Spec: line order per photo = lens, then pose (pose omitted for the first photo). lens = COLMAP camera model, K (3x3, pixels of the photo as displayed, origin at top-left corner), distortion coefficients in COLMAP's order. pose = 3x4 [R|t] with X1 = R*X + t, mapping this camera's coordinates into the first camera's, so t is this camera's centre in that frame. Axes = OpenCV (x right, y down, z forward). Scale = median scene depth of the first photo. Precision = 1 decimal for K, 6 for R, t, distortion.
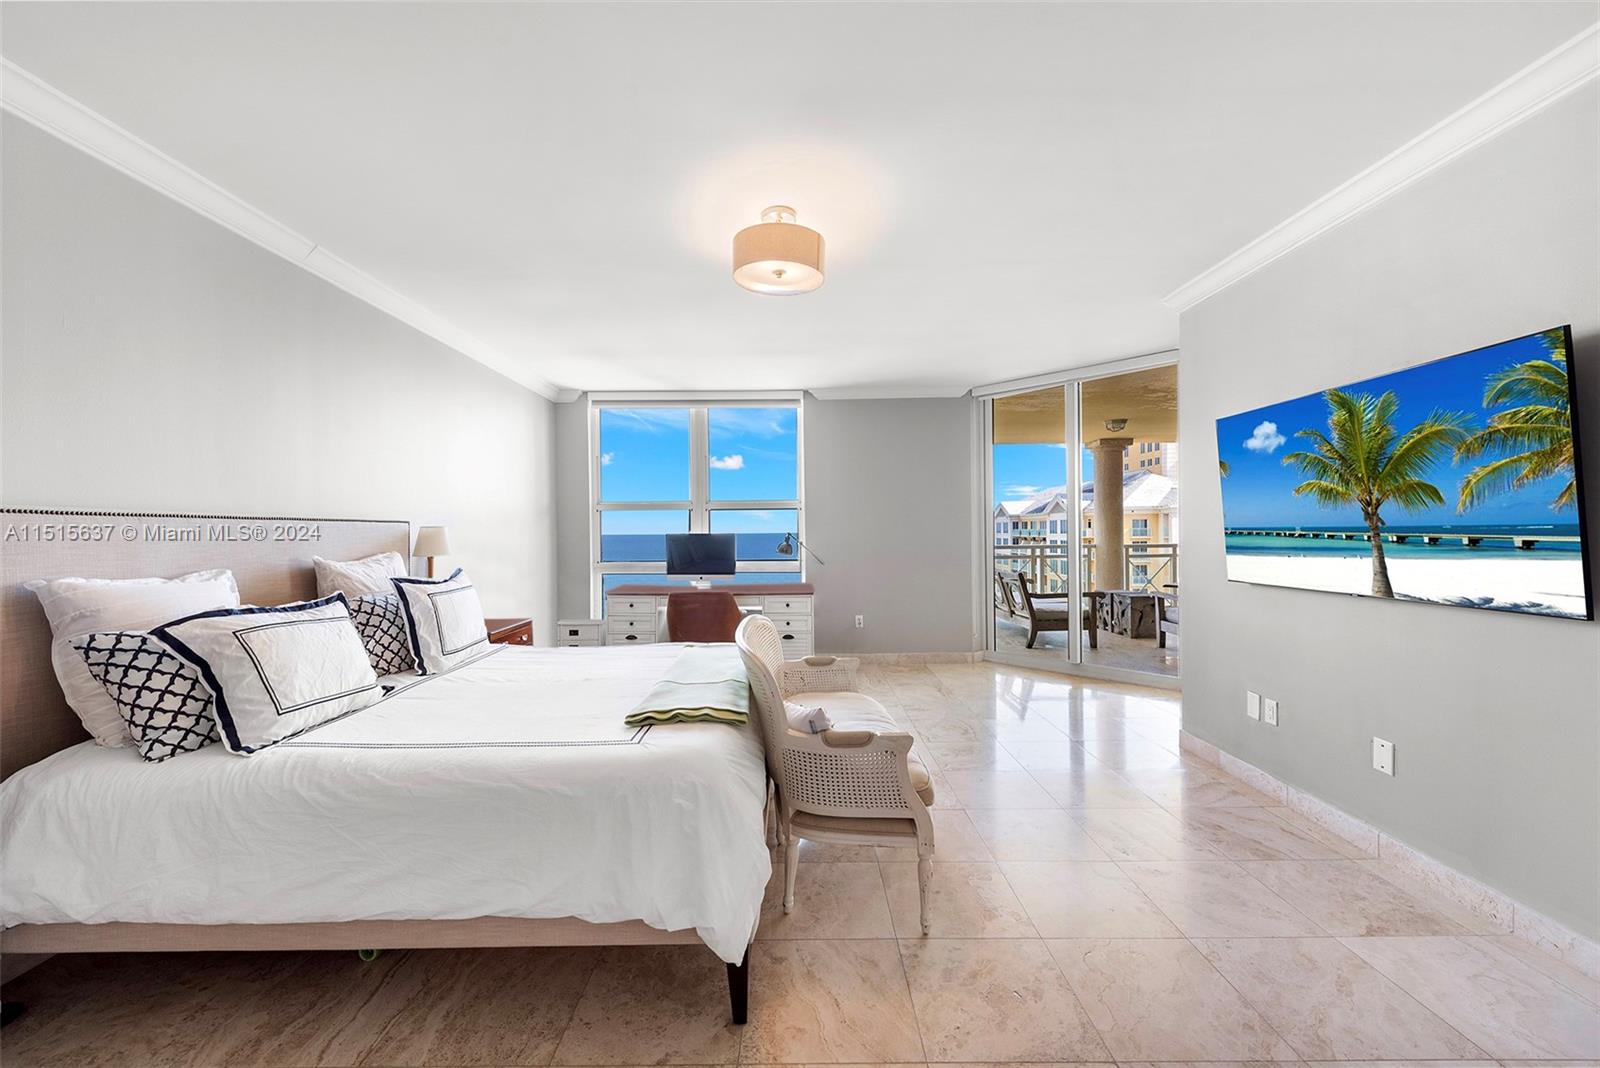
lens RADIAL K [[626.9, 0, 792.7], [0, 626.9, 534.2], [0, 0, 1]] dist [0.007374, -0.001610]
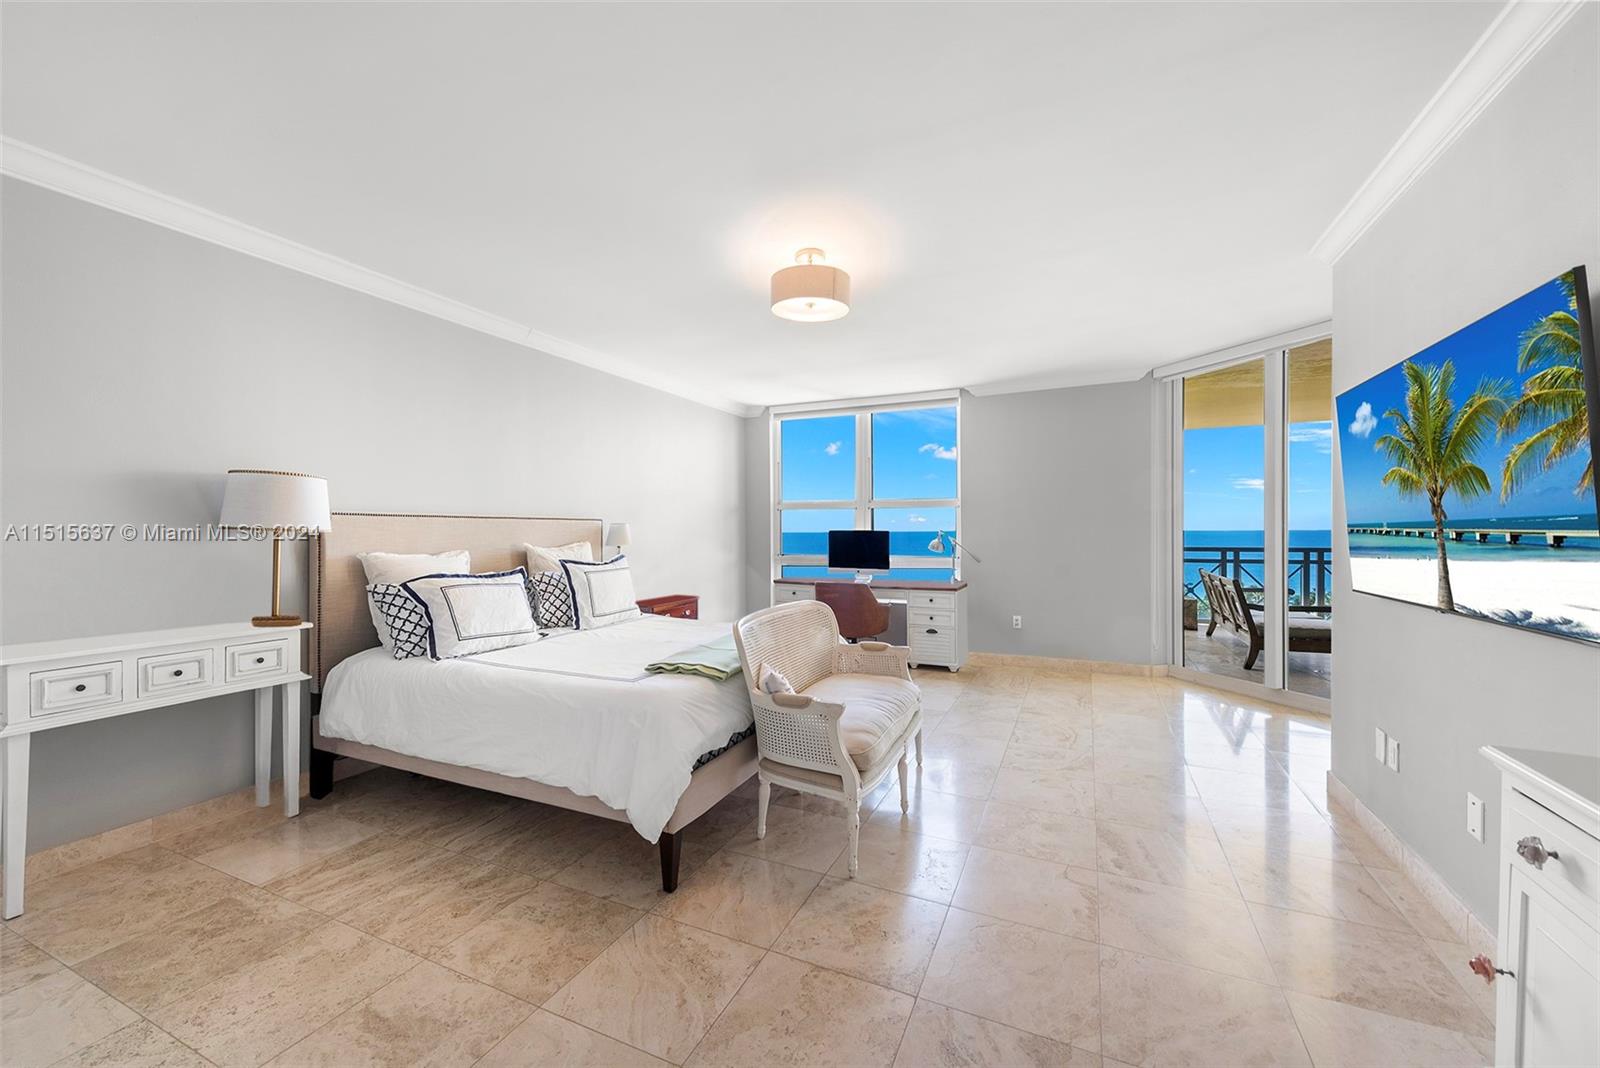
lens RADIAL K [[626.9, 0, 784.2], [0, 626.9, 529.6], [0, 0, 1]] dist [0.007374, -0.001610]
pose [[0.905969, 0.005070, -0.423313, 0.453005], [-0.006452, 0.999978, -0.001831, 0.001470], [0.423294, 0.004390, 0.905982, -0.074317]]
